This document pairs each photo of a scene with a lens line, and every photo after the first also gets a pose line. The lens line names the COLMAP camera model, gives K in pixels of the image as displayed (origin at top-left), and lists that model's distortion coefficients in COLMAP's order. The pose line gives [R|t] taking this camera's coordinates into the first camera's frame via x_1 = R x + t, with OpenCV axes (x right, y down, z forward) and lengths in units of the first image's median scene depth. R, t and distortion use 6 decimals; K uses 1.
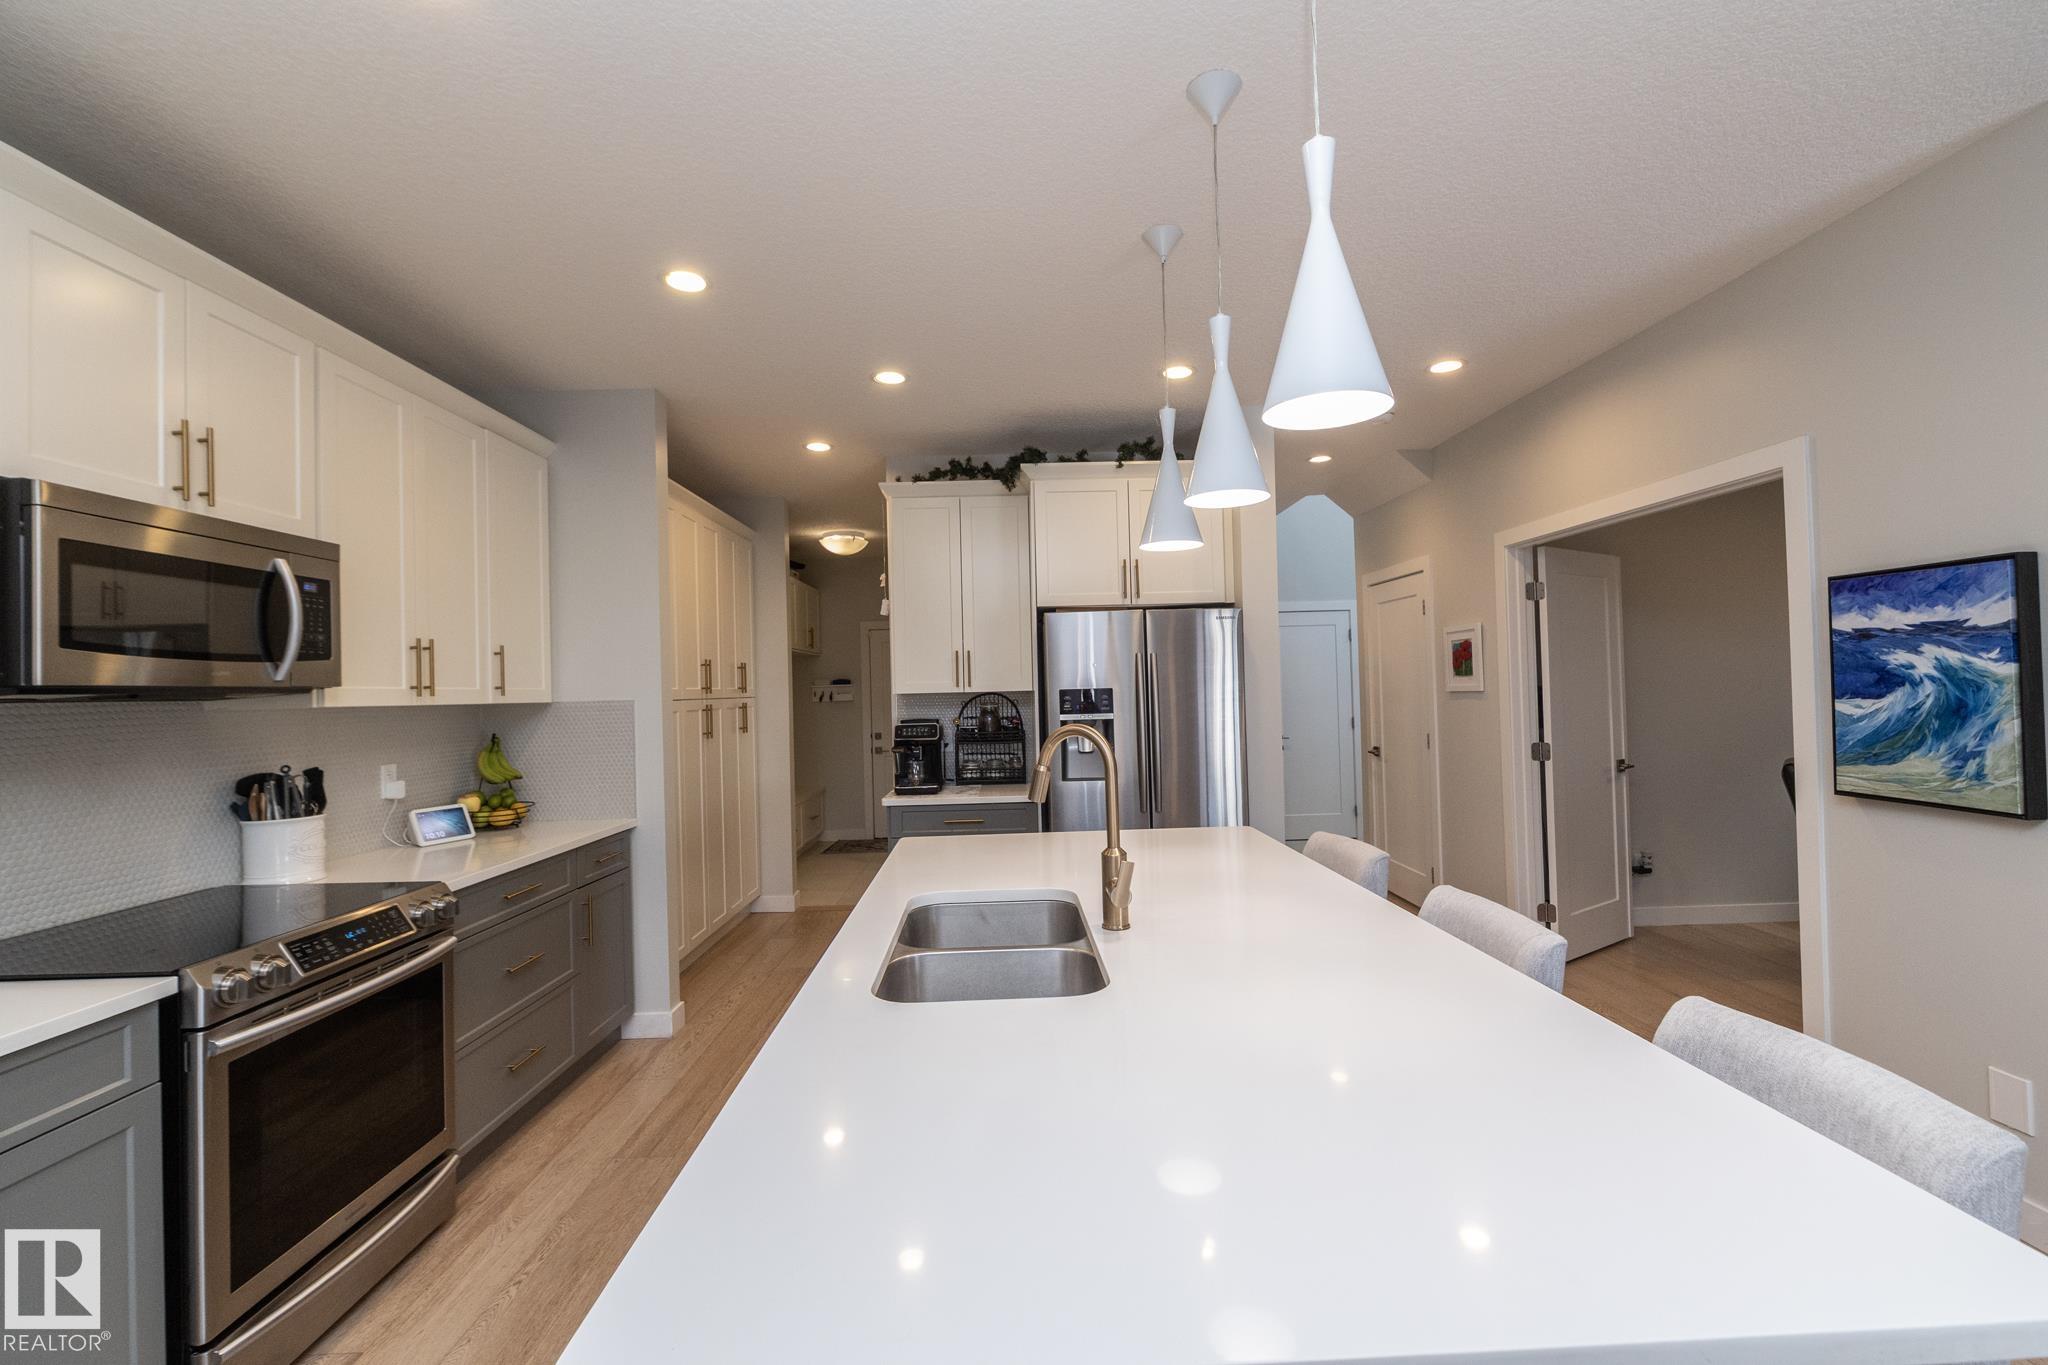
lens RADIAL K [[869.8, 0, 1024.0], [0, 869.8, 678.5], [0, 0, 1]] dist [0.002149, -0.001706]
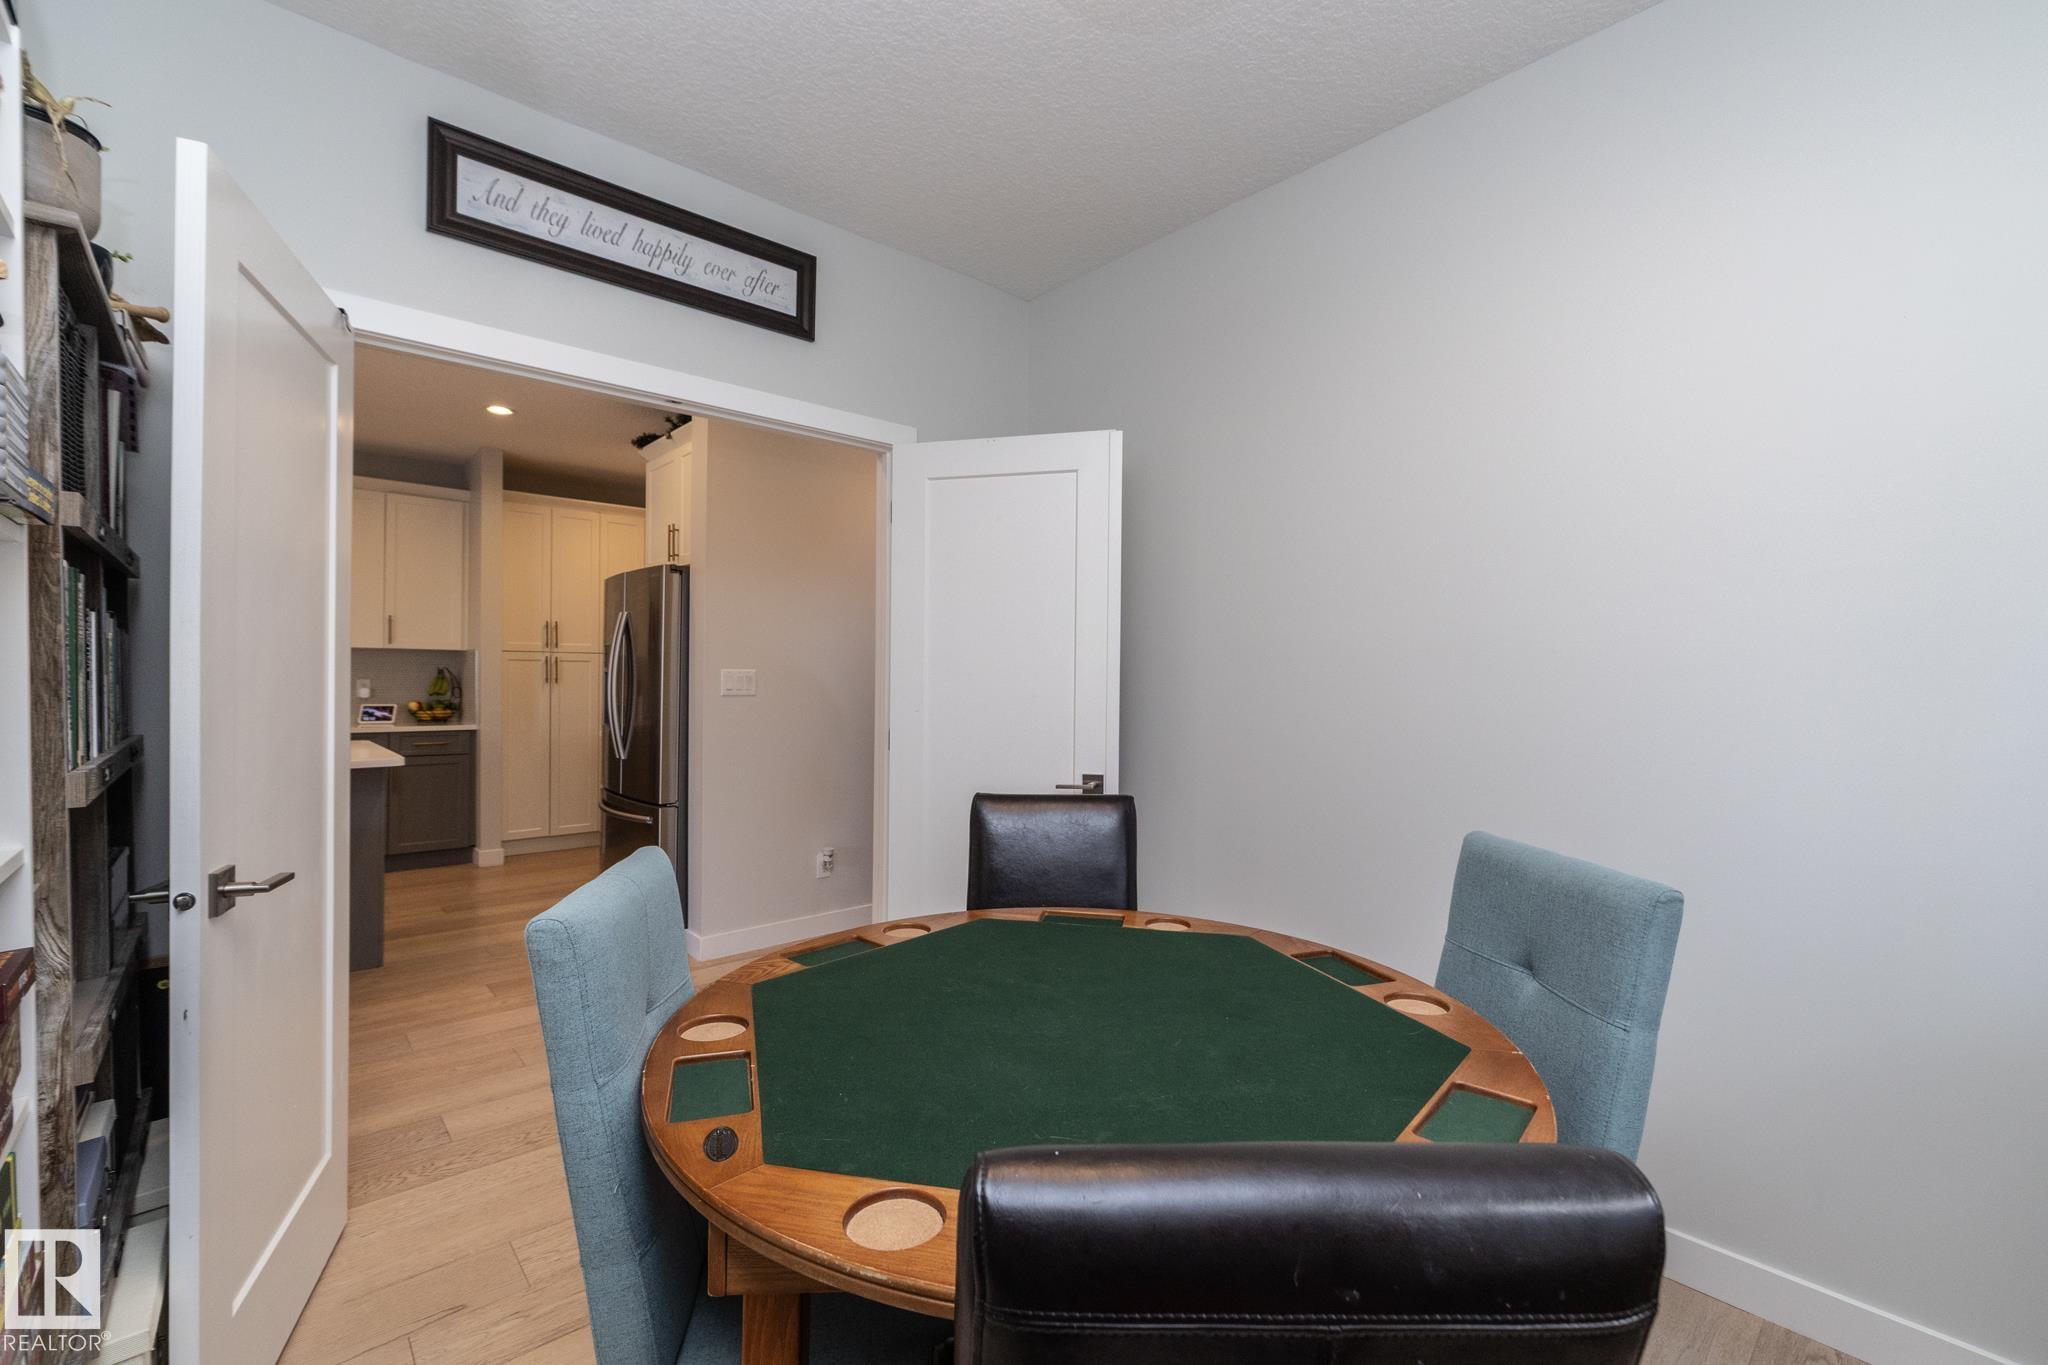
lens RADIAL K [[869.8, 0, 1024.0], [0, 869.8, 678.5], [0, 0, 1]] dist [0.002149, -0.001706]
pose [[0.646954, 0.034661, -0.761741, 2.064755], [-0.018279, 0.999384, 0.029949, 0.015838], [0.762310, -0.005452, 0.647189, 1.088046]]
